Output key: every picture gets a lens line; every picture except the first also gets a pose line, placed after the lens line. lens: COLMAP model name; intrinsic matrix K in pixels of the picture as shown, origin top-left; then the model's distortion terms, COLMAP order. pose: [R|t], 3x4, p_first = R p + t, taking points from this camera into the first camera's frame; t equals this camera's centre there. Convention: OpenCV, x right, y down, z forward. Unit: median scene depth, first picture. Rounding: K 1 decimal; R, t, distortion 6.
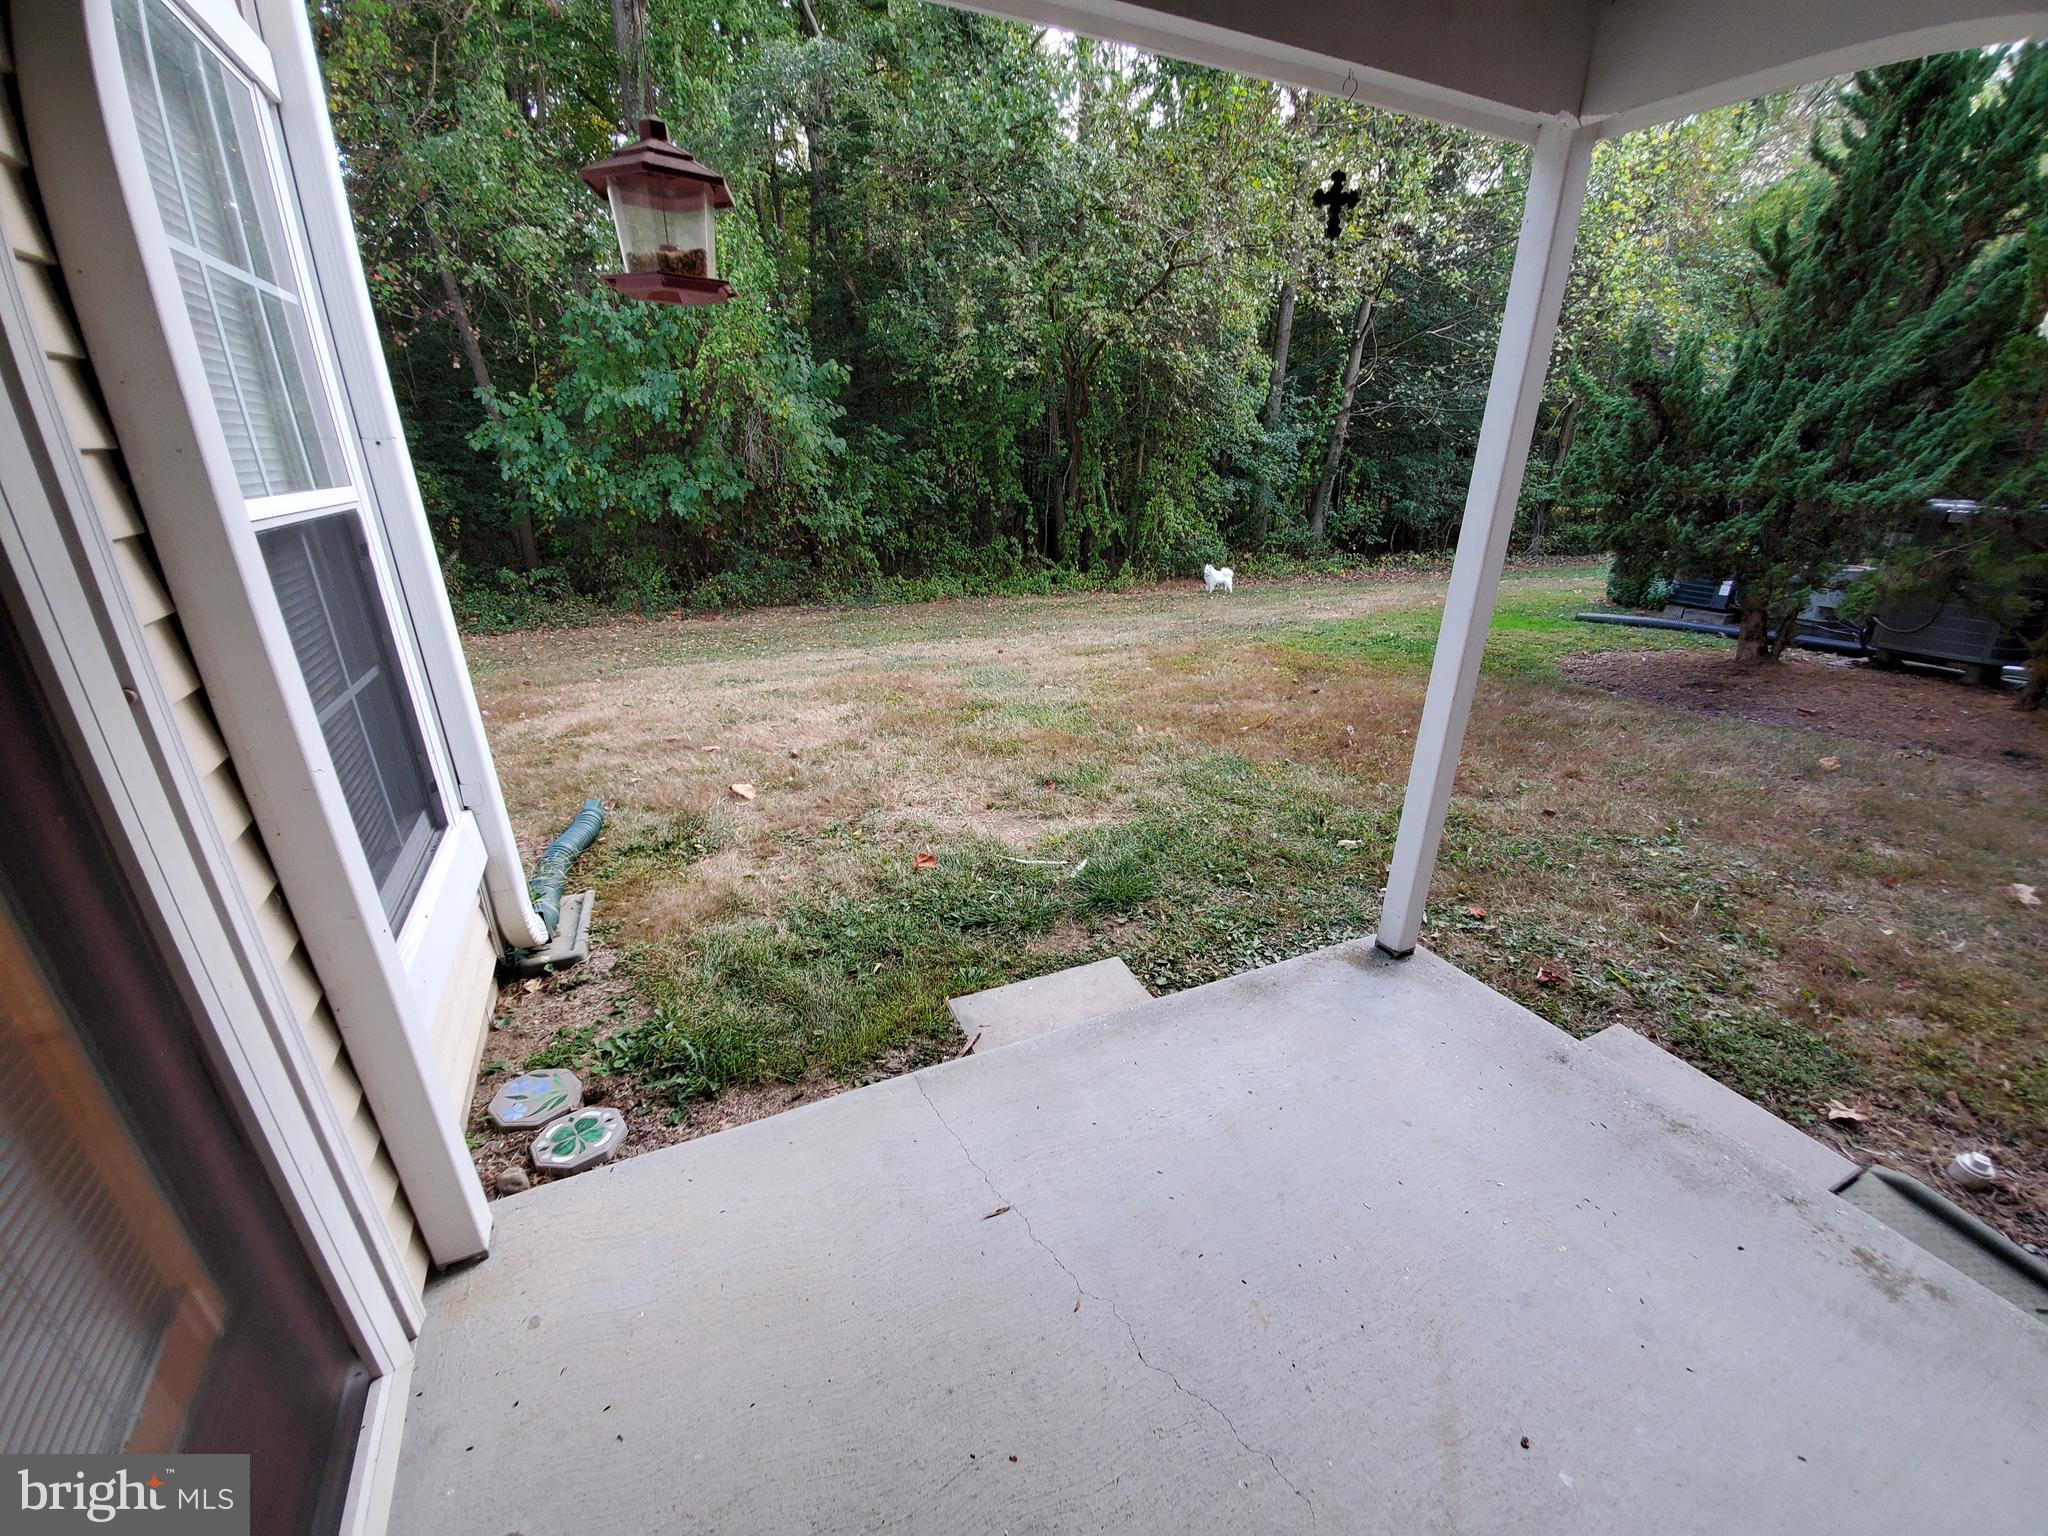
lens RADIAL K [[816.6, 0, 1011.5], [0, 816.6, 783.2], [0, 0, 1]] dist [0.016873, -0.017915]
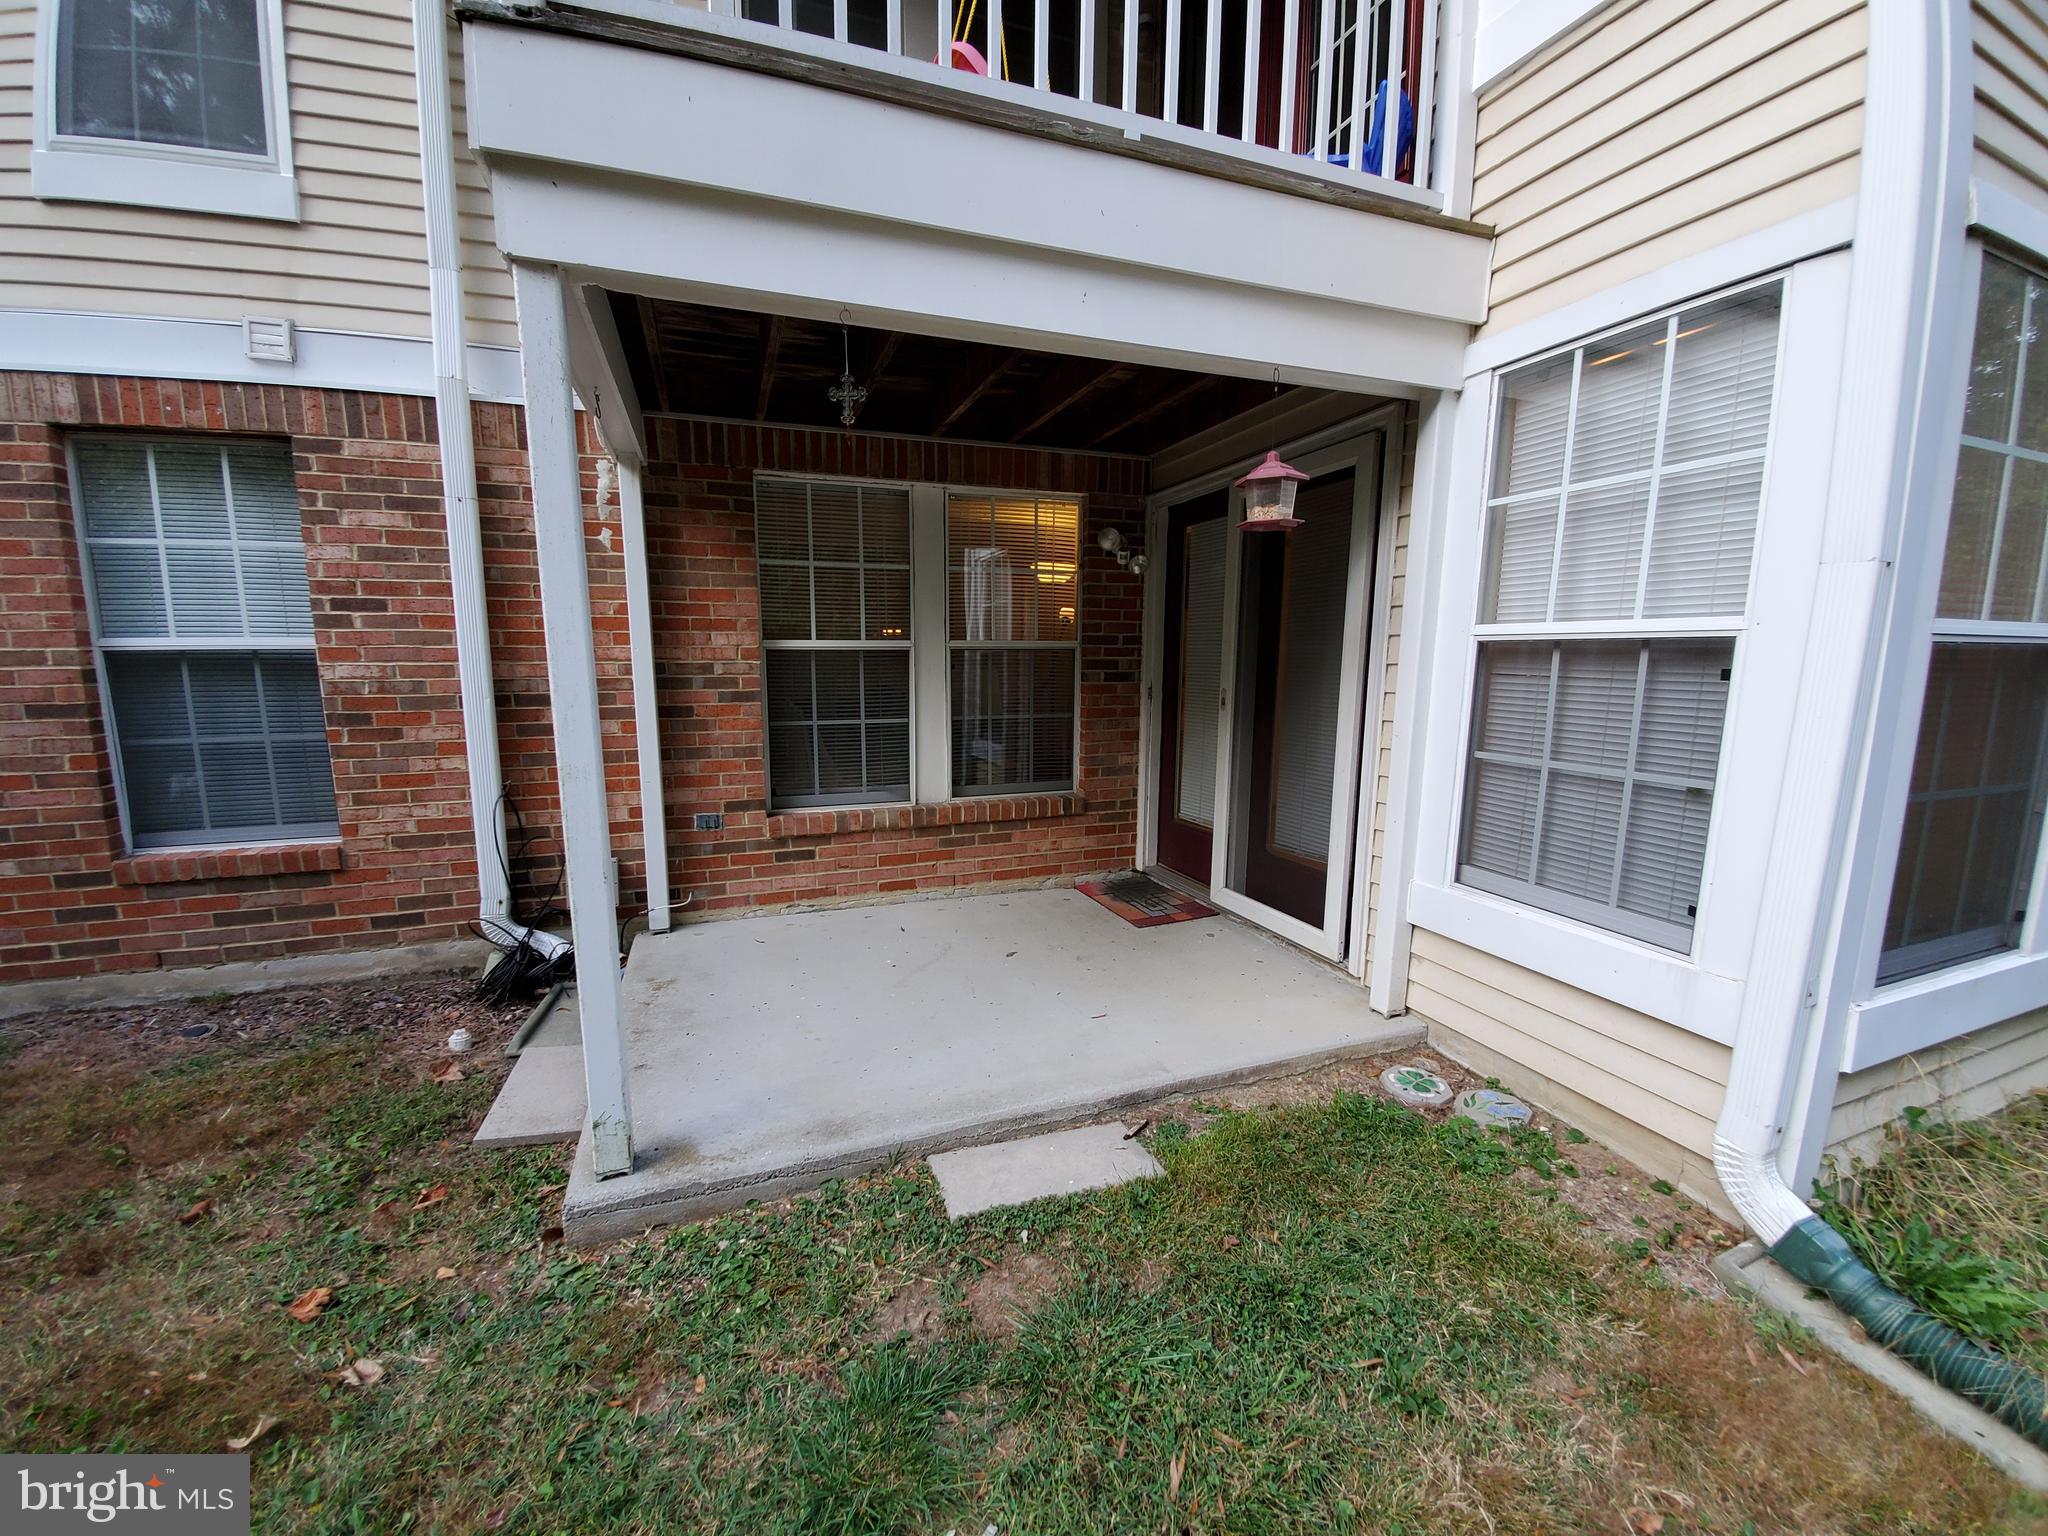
lens RADIAL K [[816.6, 0, 1011.5], [0, 816.6, 783.2], [0, 0, 1]] dist [0.016873, -0.017915]
pose [[-0.996053, -0.023920, 0.085482, 0.006360], [0.023759, 0.856030, 0.516380, -0.132681], [-0.085527, 0.516373, -0.852082, 0.368498]]
